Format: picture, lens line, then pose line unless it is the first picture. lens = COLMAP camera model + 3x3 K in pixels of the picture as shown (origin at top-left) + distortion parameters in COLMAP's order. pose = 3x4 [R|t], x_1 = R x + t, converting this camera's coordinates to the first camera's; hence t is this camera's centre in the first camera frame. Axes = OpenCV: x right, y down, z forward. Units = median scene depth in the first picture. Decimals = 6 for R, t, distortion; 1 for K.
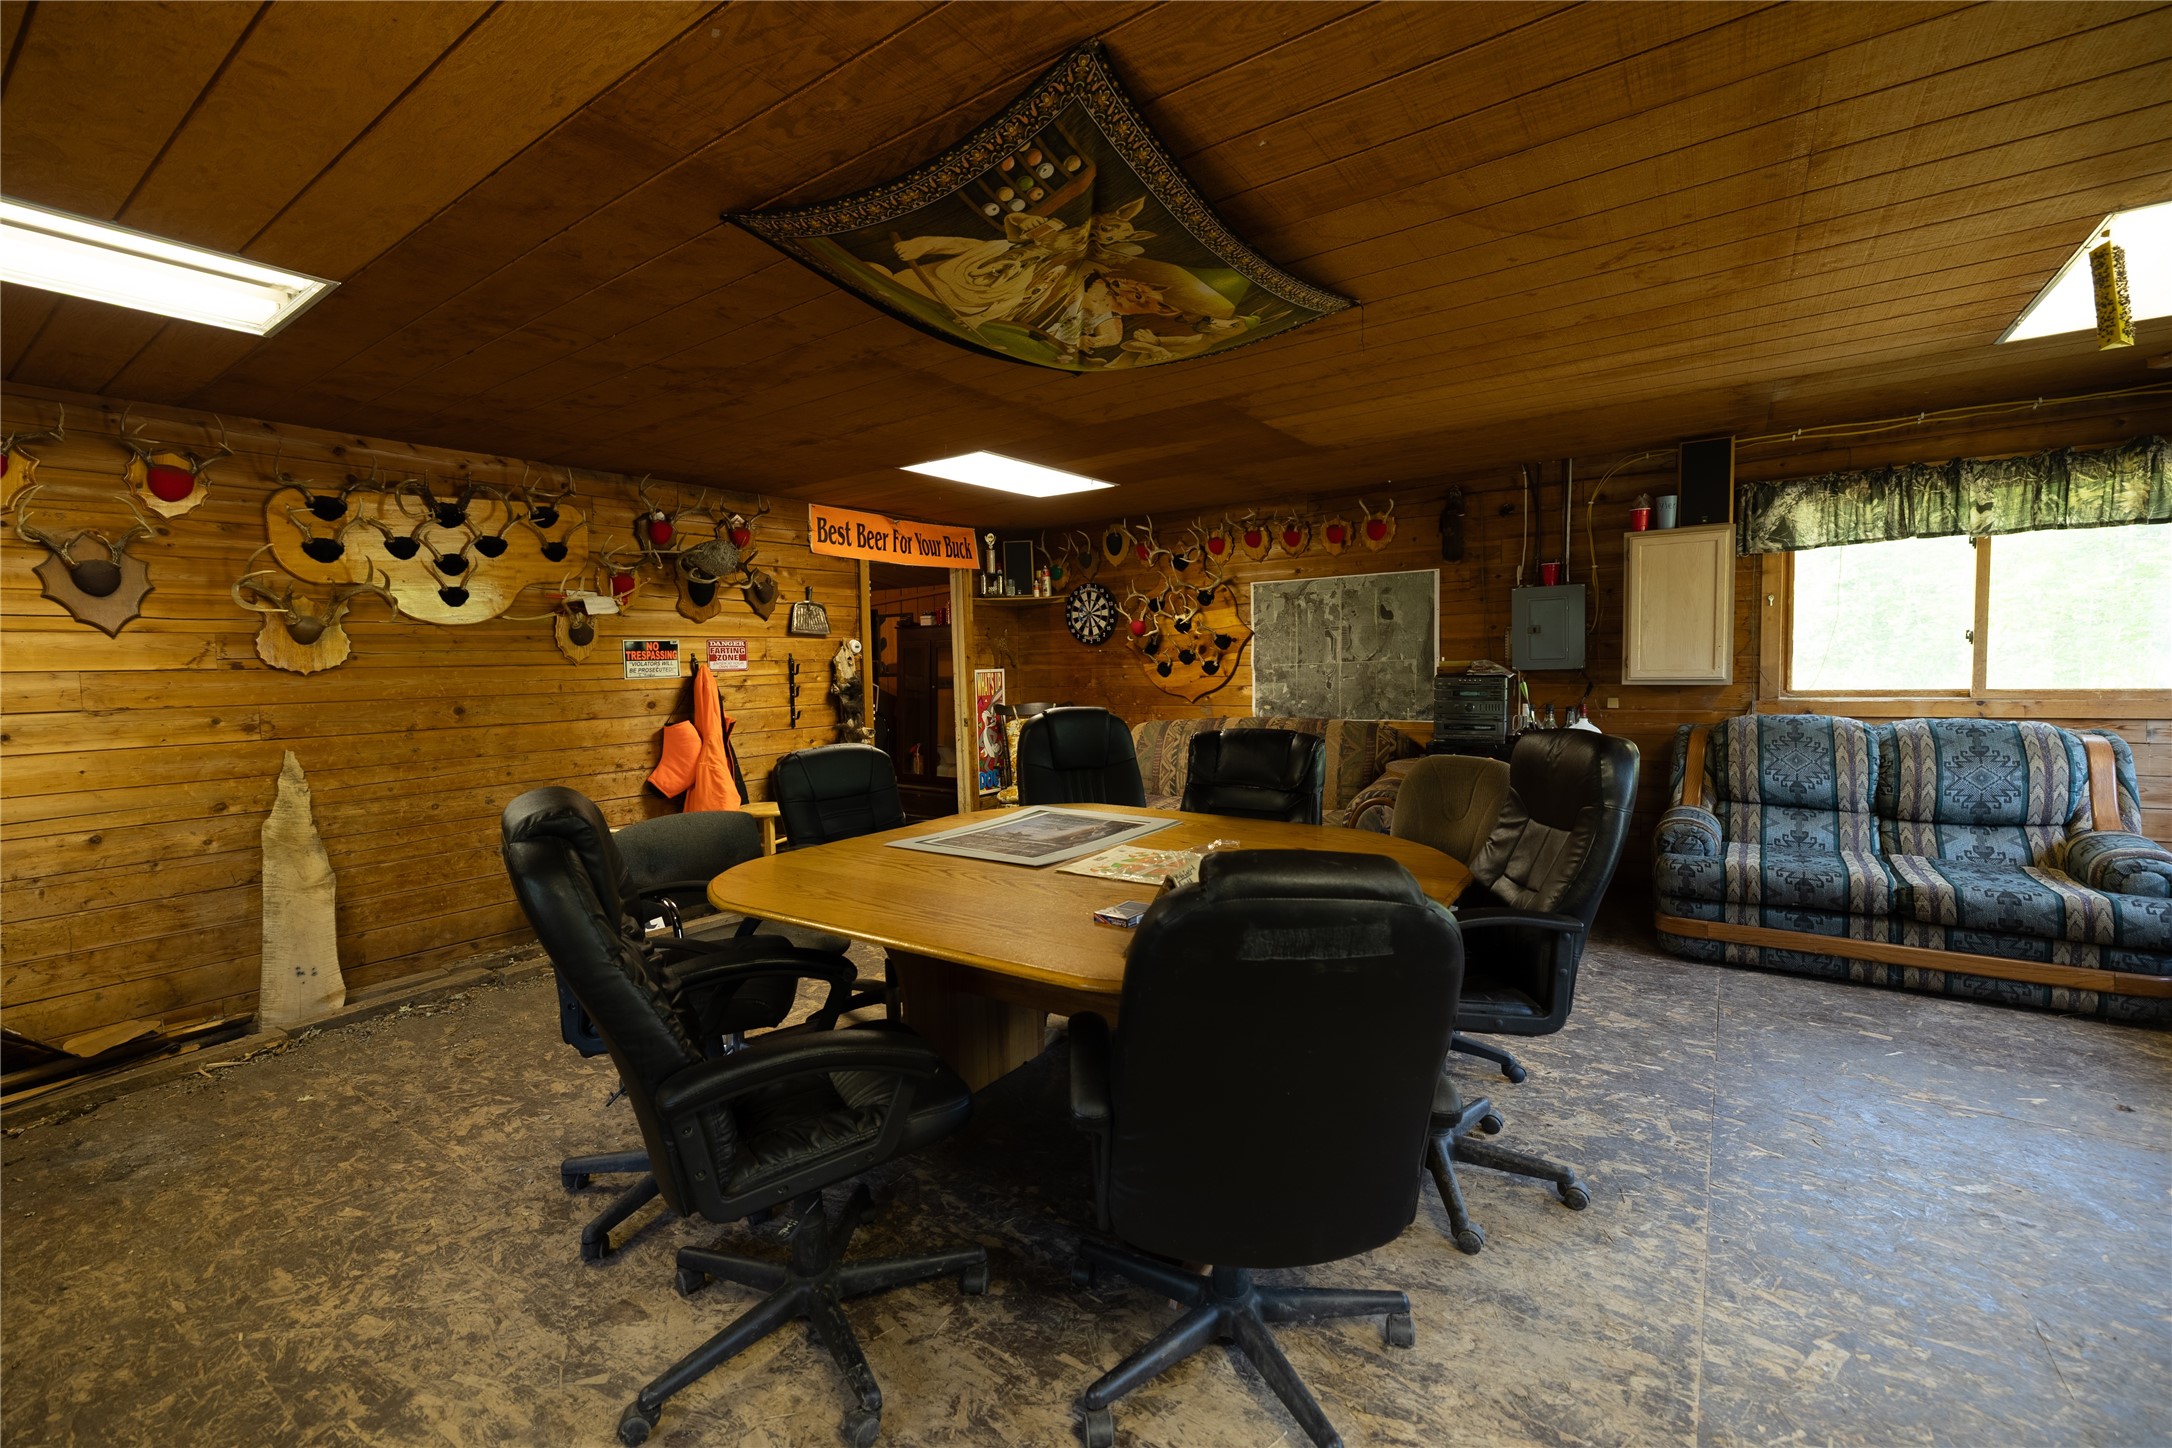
lens RADIAL K [[916.4, 0, 1084.3], [0, 916.4, 717.8], [0, 0, 1]] dist [0.001583, -0.000420]
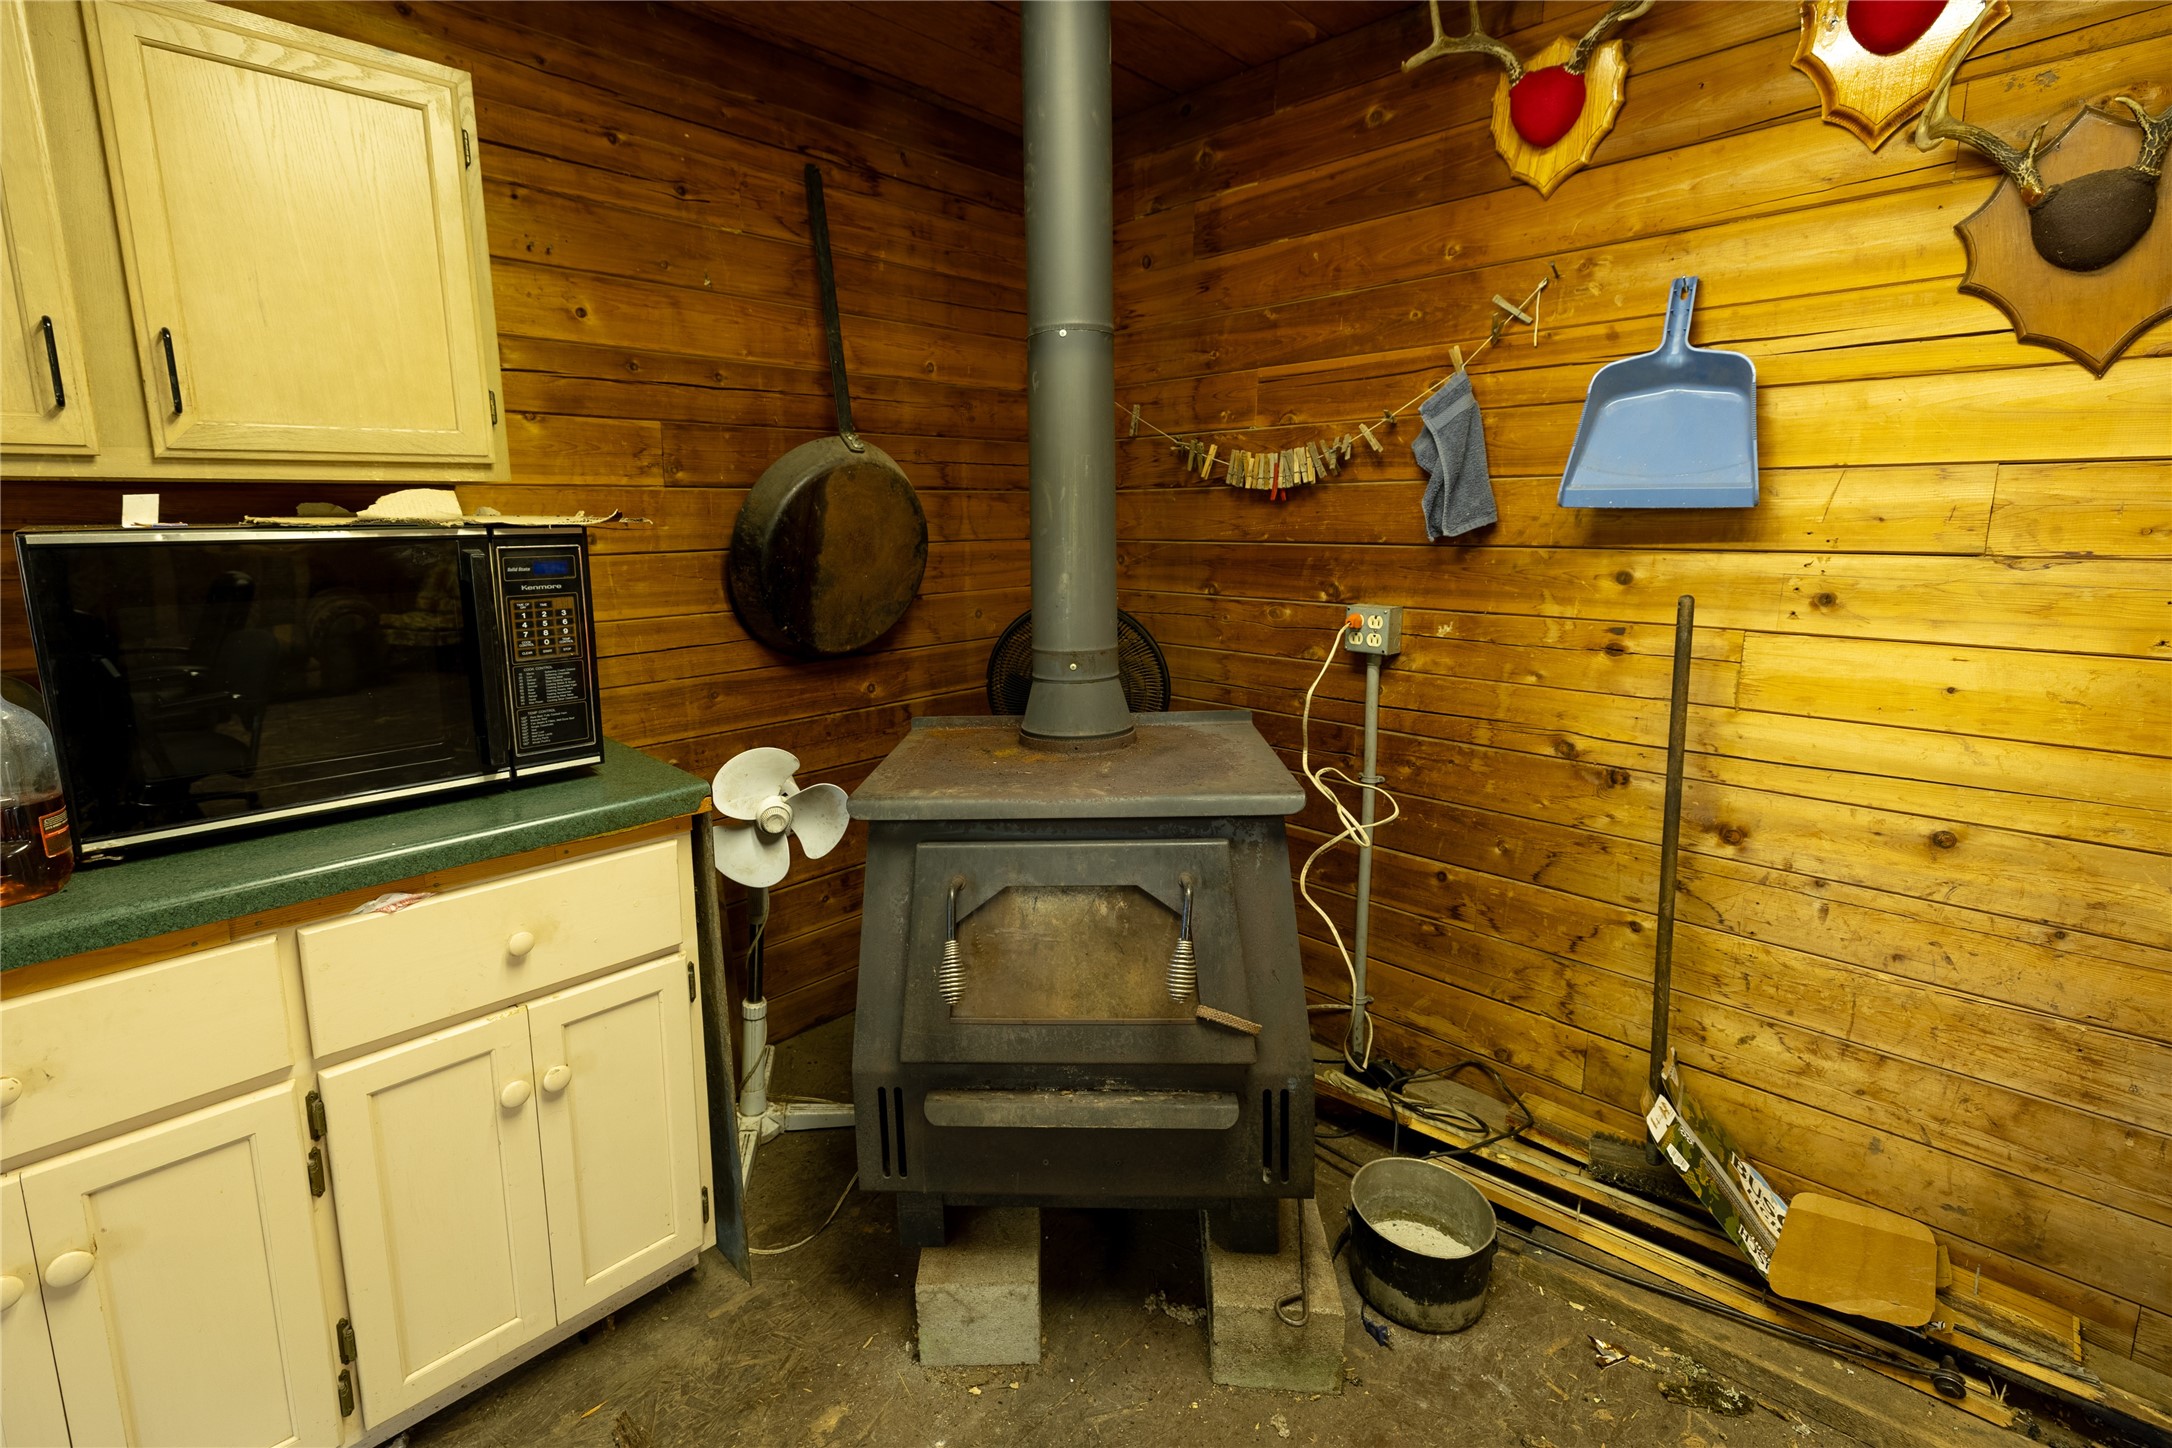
lens RADIAL K [[969.3, 0, 1025.4], [0, 969.3, 673.1], [0, 0, 1]] dist [-0.003917, -0.000463]
pose [[-0.189755, 0.188012, -0.963662, -0.308501], [-0.044279, 0.978857, 0.199695, -0.013181], [0.980832, 0.080563, -0.177418, 0.357124]]
